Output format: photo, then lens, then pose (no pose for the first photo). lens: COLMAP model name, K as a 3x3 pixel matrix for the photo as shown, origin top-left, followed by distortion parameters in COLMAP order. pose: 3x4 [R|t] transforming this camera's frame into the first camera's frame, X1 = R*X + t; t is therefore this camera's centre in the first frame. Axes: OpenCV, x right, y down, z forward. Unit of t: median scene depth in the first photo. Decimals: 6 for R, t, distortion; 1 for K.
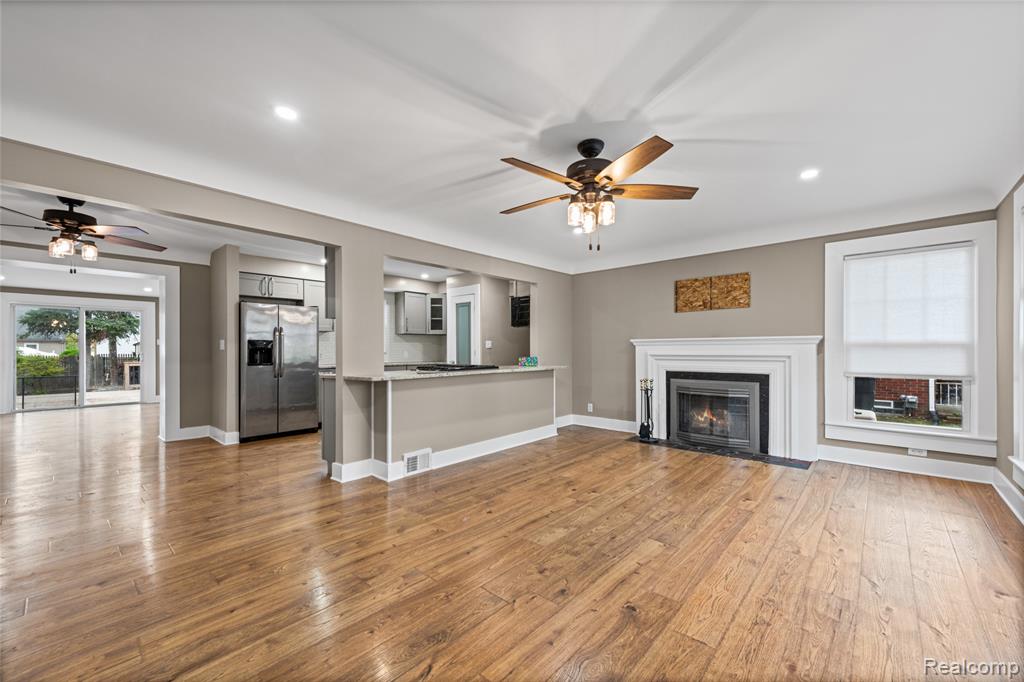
lens RADIAL K [[408.9, 0, 526.1], [0, 408.9, 348.5], [0, 0, 1]] dist [0.017915, -0.002475]
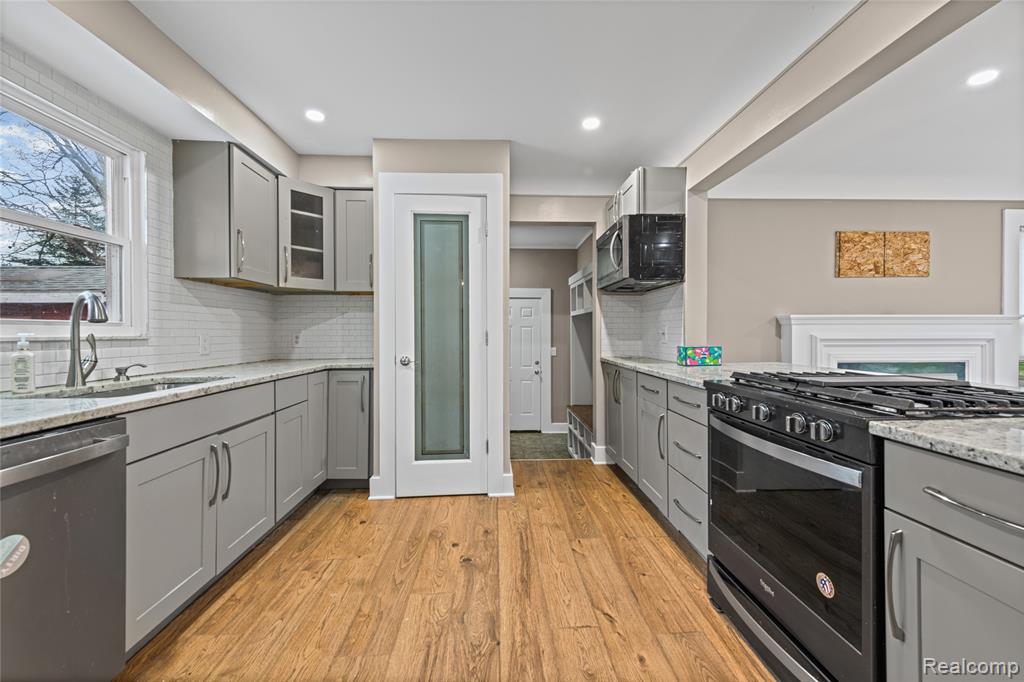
lens RADIAL K [[408.9, 0, 516.0], [0, 408.9, 332.4], [0, 0, 1]] dist [0.017915, -0.002475]
pose [[0.724805, 0.004720, 0.688938, -0.575451], [-0.003262, 0.999989, -0.003420, 0.010081], [-0.688946, 0.000232, 0.724812, 0.994521]]
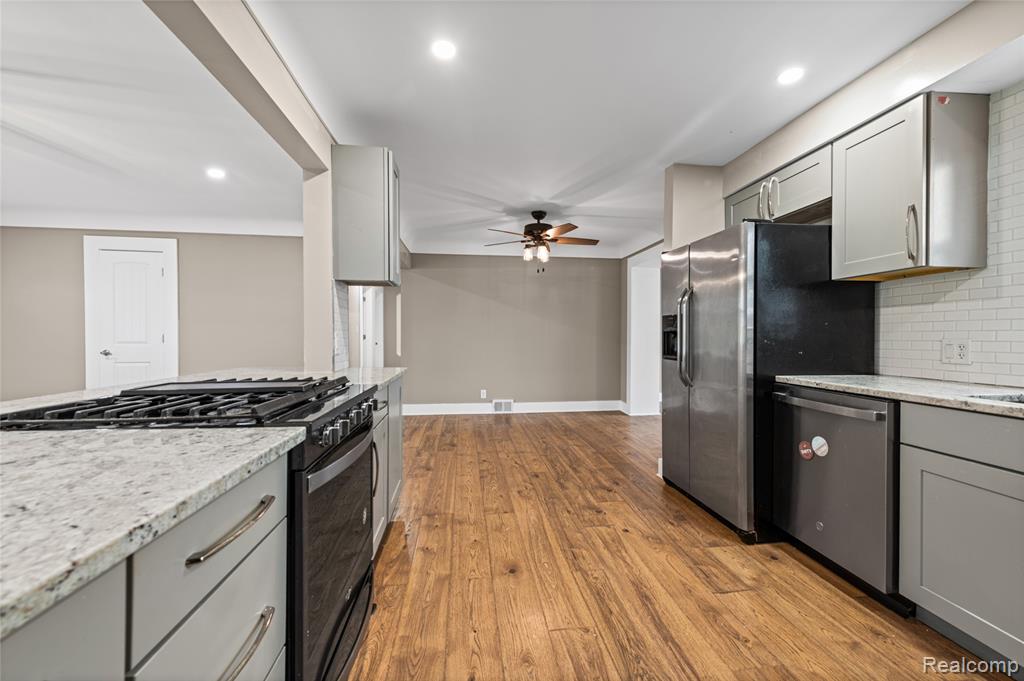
lens RADIAL K [[417.2, 0, 509.1], [0, 417.2, 332.3], [0, 0, 1]] dist [0.044749, -0.000033]
pose [[-0.681821, -0.001093, -0.731518, -0.059909], [0.002460, 0.999990, -0.003788, 0.007138], [0.731515, -0.004382, -0.681811, 1.404649]]
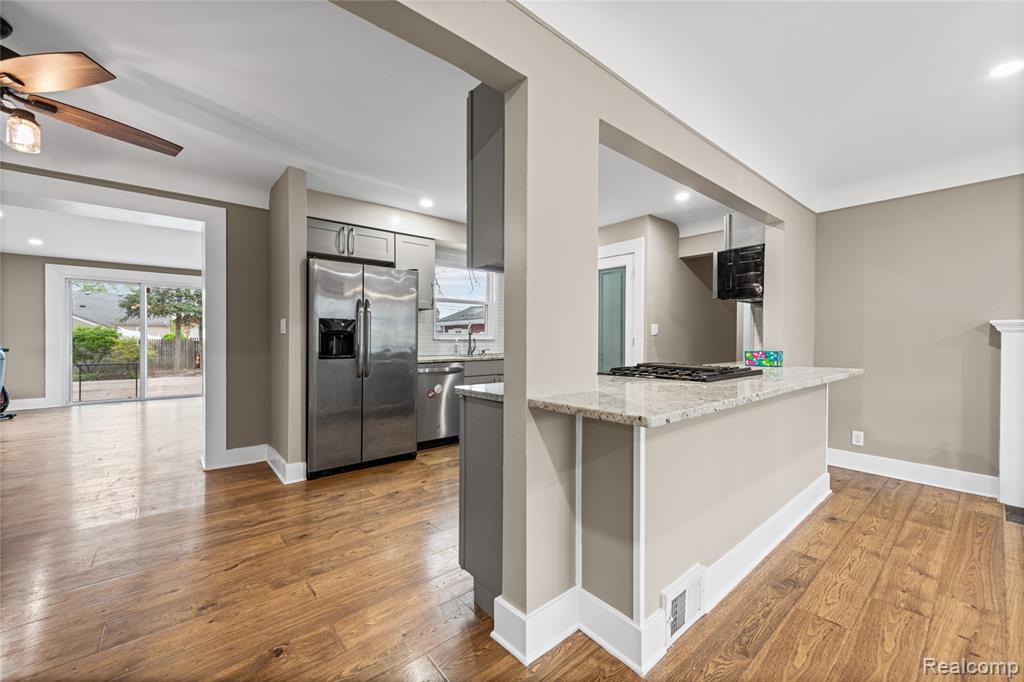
lens RADIAL K [[408.9, 0, 531.0], [0, 408.9, 340.5], [0, 0, 1]] dist [0.017915, -0.002475]
pose [[0.992002, 0.010738, -0.125767, -0.291060], [-0.009311, 0.999885, 0.011935, 0.003314], [0.125881, -0.010669, 0.991988, 0.442579]]
